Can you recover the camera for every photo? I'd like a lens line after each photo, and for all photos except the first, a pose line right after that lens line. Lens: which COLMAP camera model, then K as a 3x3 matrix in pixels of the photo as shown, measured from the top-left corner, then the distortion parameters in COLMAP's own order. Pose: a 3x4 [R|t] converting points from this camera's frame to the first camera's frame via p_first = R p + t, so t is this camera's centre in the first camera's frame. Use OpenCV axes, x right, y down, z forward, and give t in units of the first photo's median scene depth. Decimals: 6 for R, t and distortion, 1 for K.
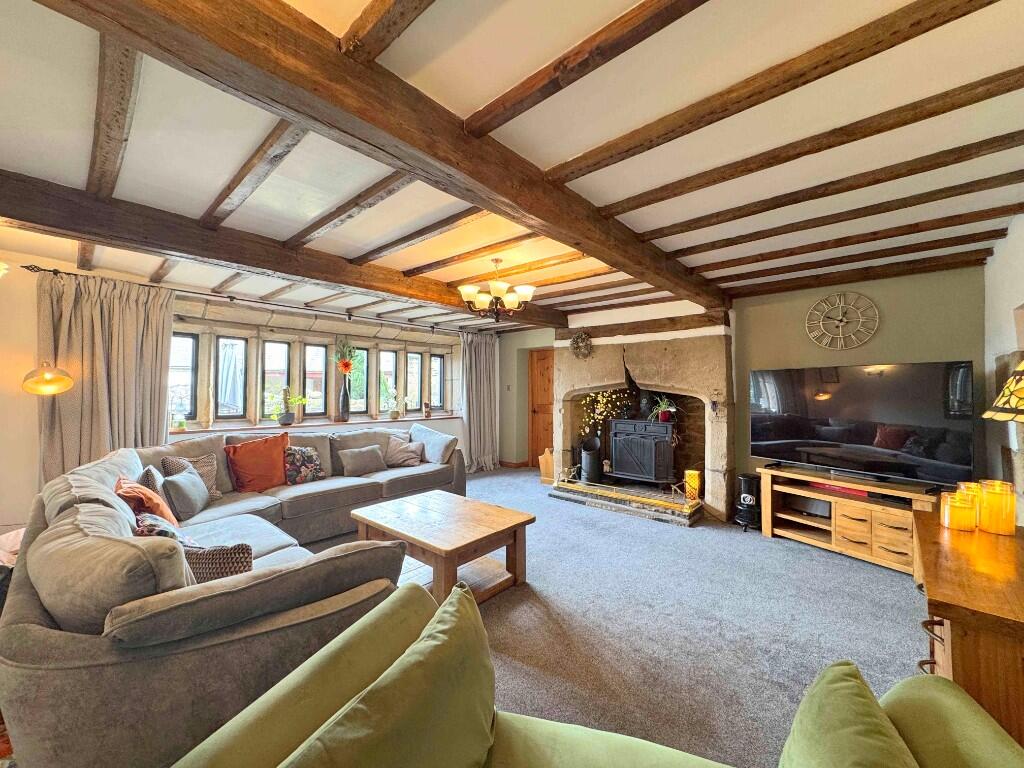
lens RADIAL K [[409.6, 0, 510.2], [0, 409.6, 385.3], [0, 0, 1]] dist [-0.002781, -0.000825]
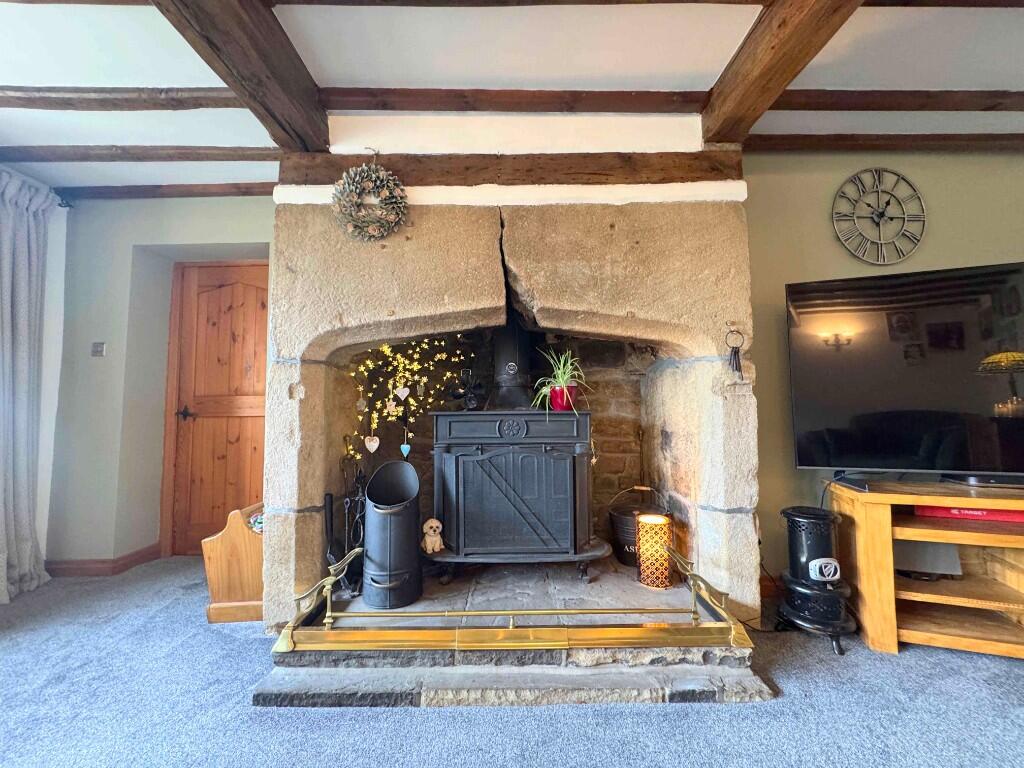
lens RADIAL K [[409.6, 0, 512.6], [0, 409.6, 383.1], [0, 0, 1]] dist [-0.002781, -0.000825]
pose [[0.732609, 0.039190, 0.679521, 0.029772], [0.002947, 0.998149, -0.060744, 0.083102], [-0.680644, 0.046504, 0.731137, 0.690271]]
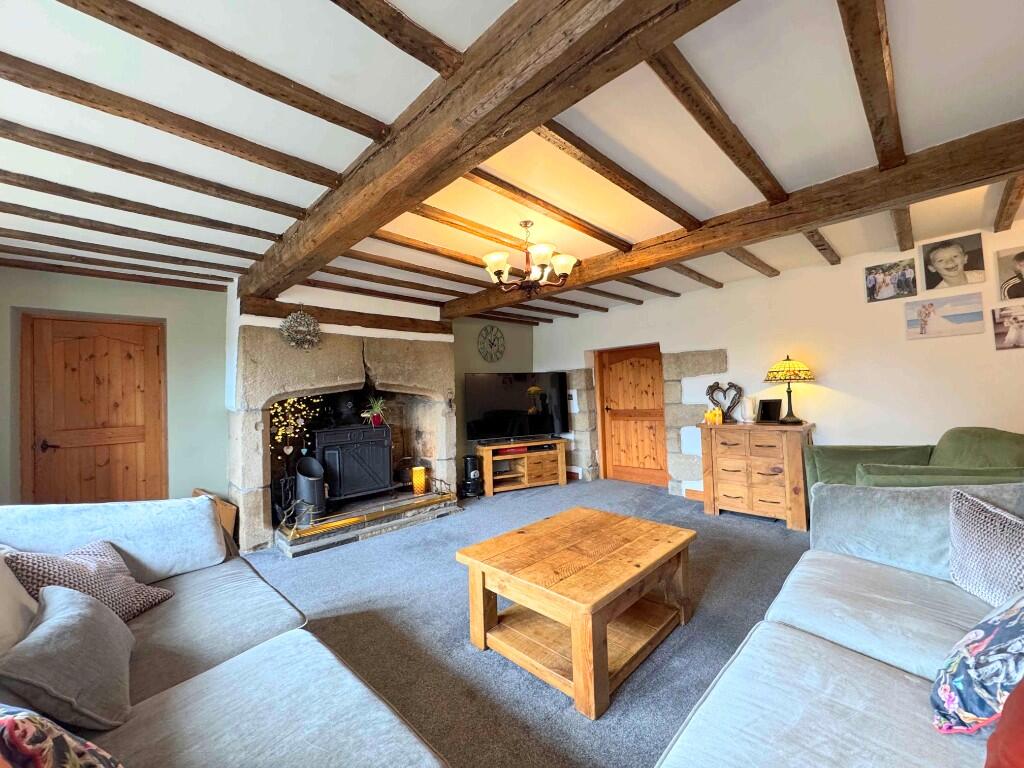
lens RADIAL K [[409.6, 0, 510.3], [0, 409.6, 382.7], [0, 0, 1]] dist [-0.002781, -0.000825]
pose [[0.061829, 0.026549, 0.997734, -0.531559], [0.026732, 0.999243, -0.028246, 0.025192], [-0.997729, 0.028418, 0.061072, 0.616966]]
